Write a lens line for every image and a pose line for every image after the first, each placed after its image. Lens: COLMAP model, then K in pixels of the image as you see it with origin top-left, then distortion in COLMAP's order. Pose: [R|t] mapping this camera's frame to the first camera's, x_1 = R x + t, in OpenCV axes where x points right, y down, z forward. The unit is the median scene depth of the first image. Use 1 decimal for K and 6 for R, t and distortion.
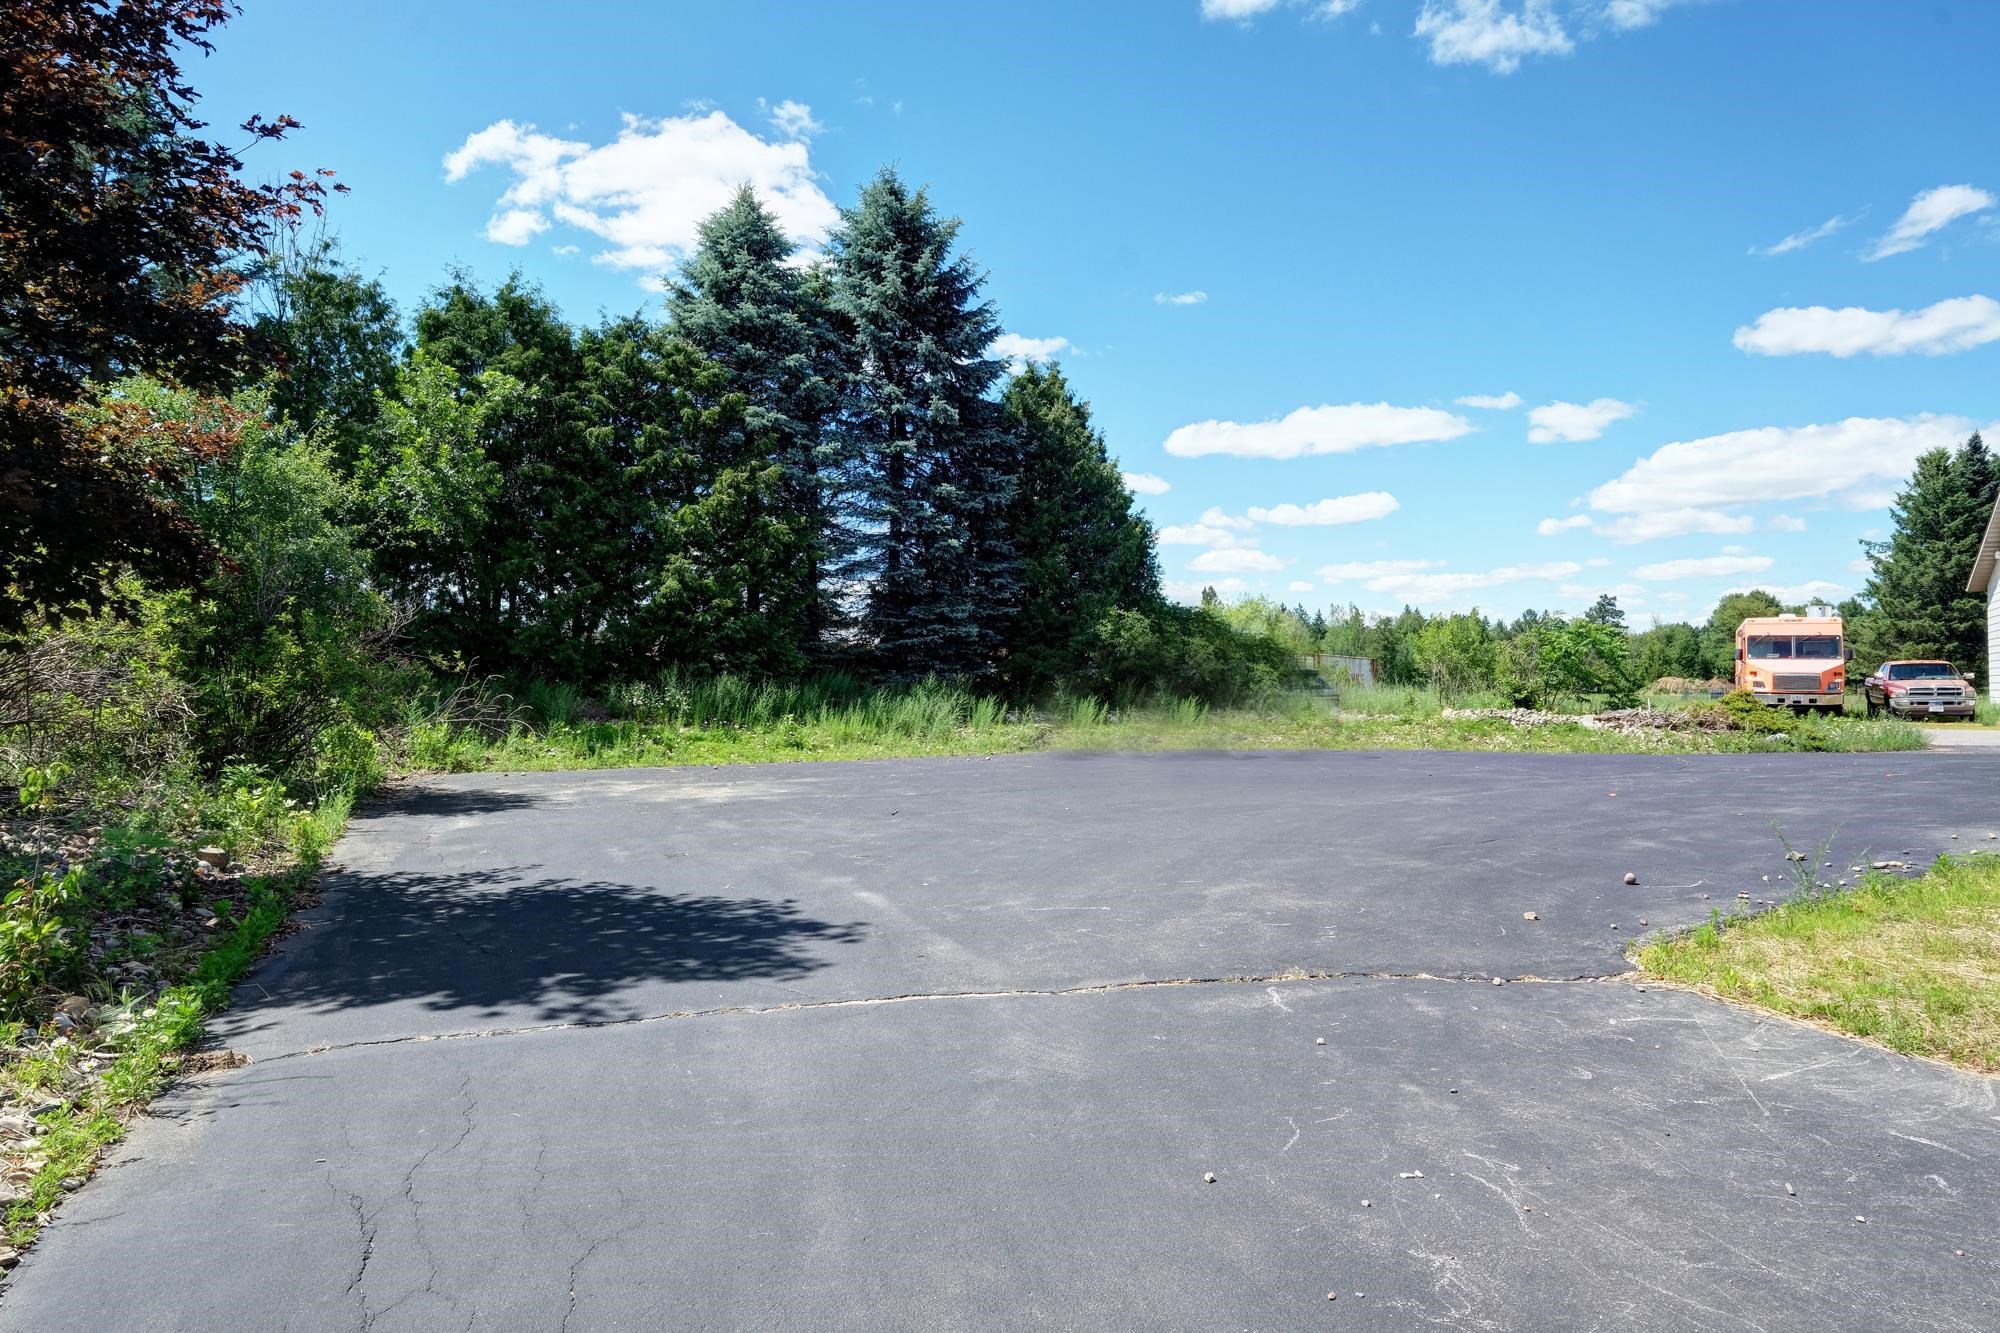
lens RADIAL K [[1196.1, 0, 1002.6], [0, 1196.1, 660.8], [0, 0, 1]] dist [-0.000018, 0.000347]
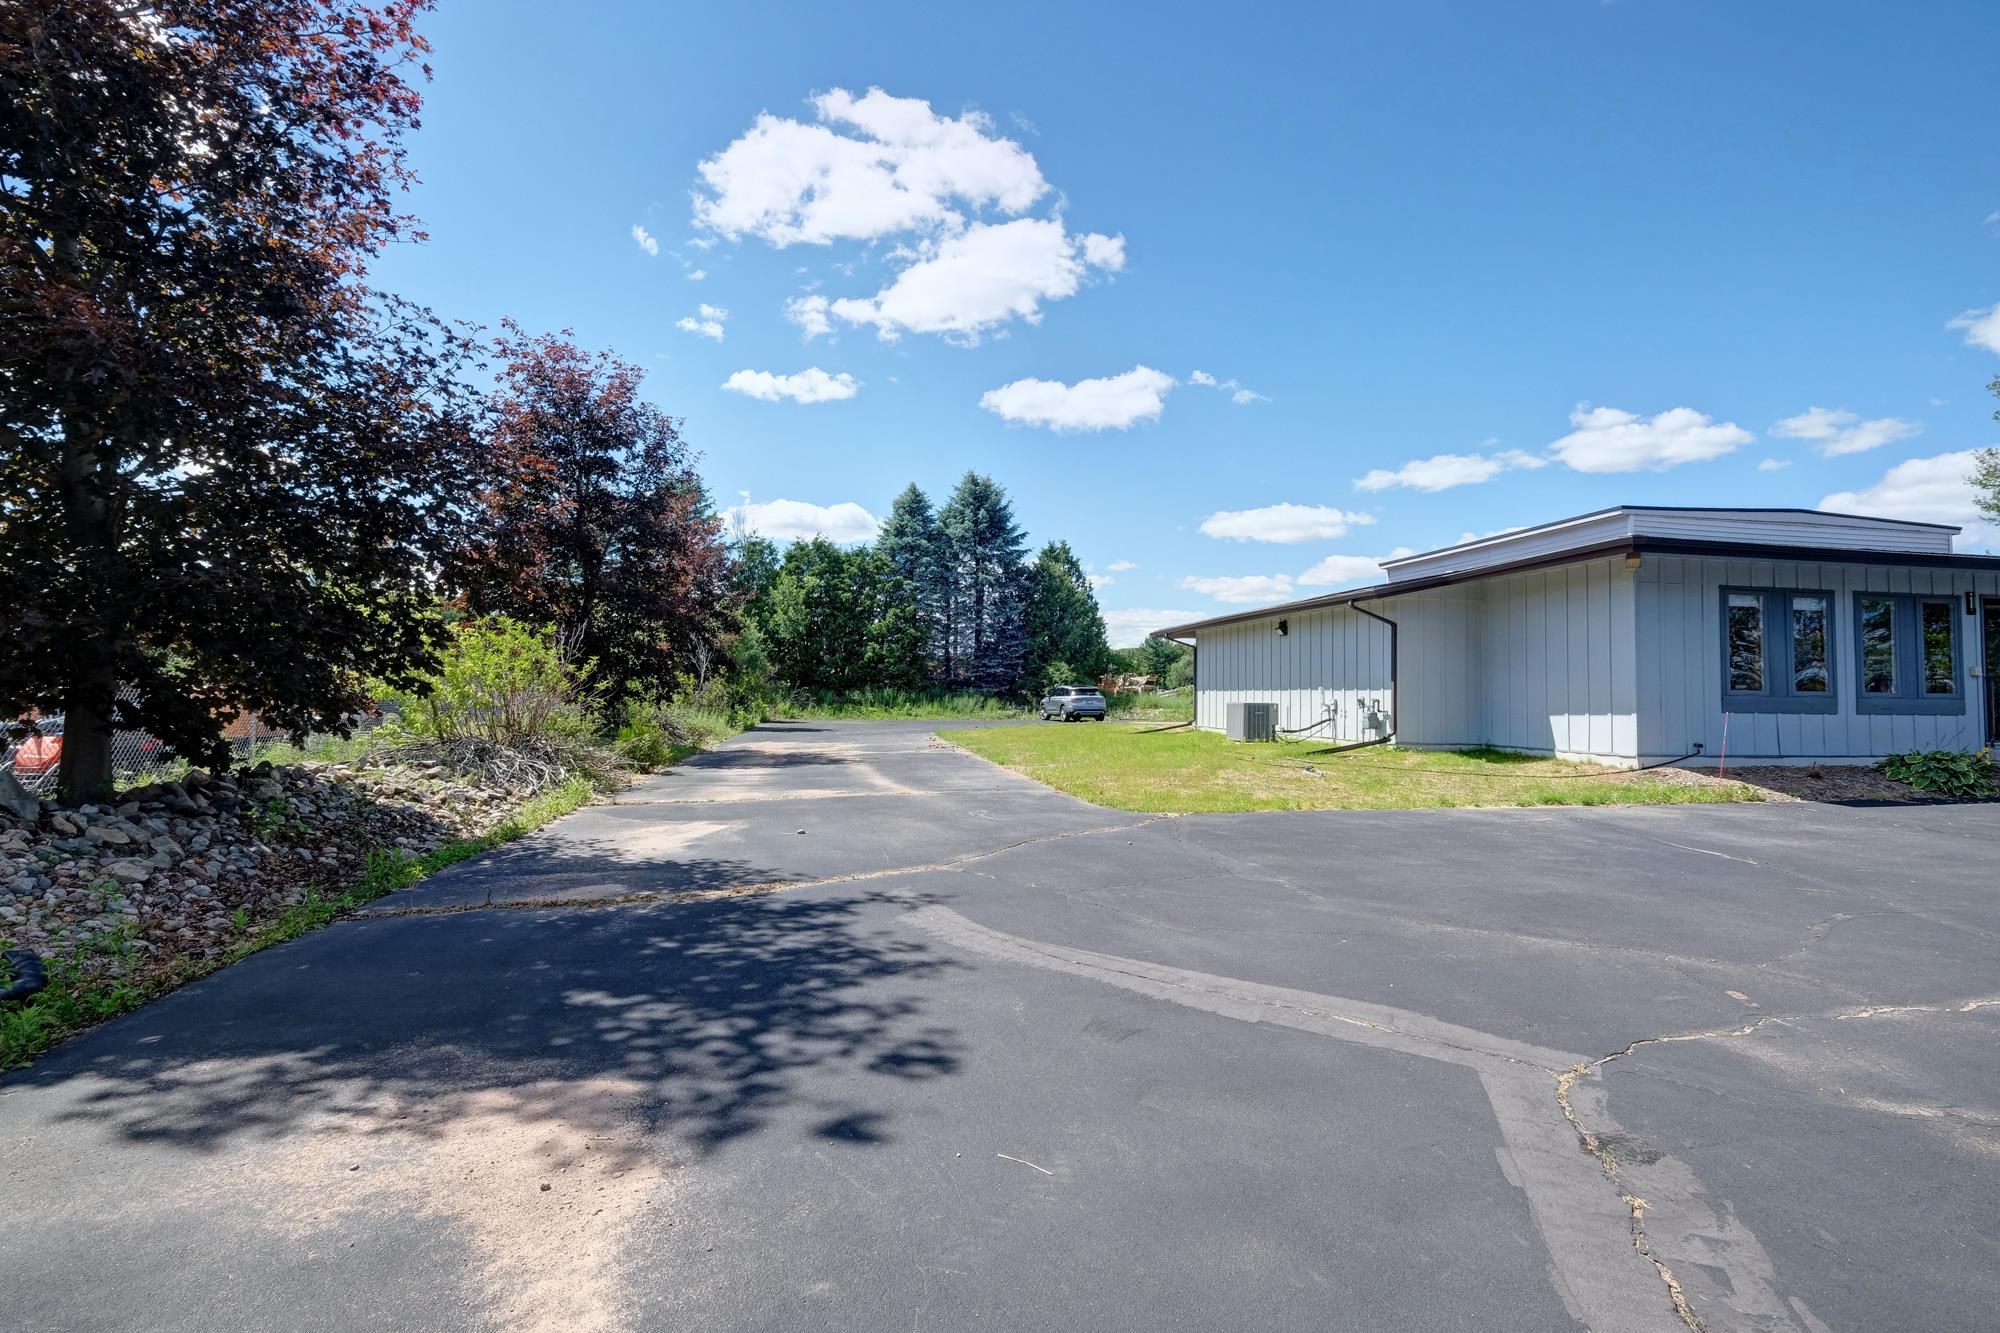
lens RADIAL K [[940.2, 0, 984.5], [0, 940.2, 654.0], [0, 0, 1]] dist [0.001491, 0.000088]
pose [[0.966668, 0.005163, -0.255983, 0.480982], [-0.010788, 0.999730, -0.020574, -0.021583], [0.255807, 0.022650, 0.966462, -0.909305]]
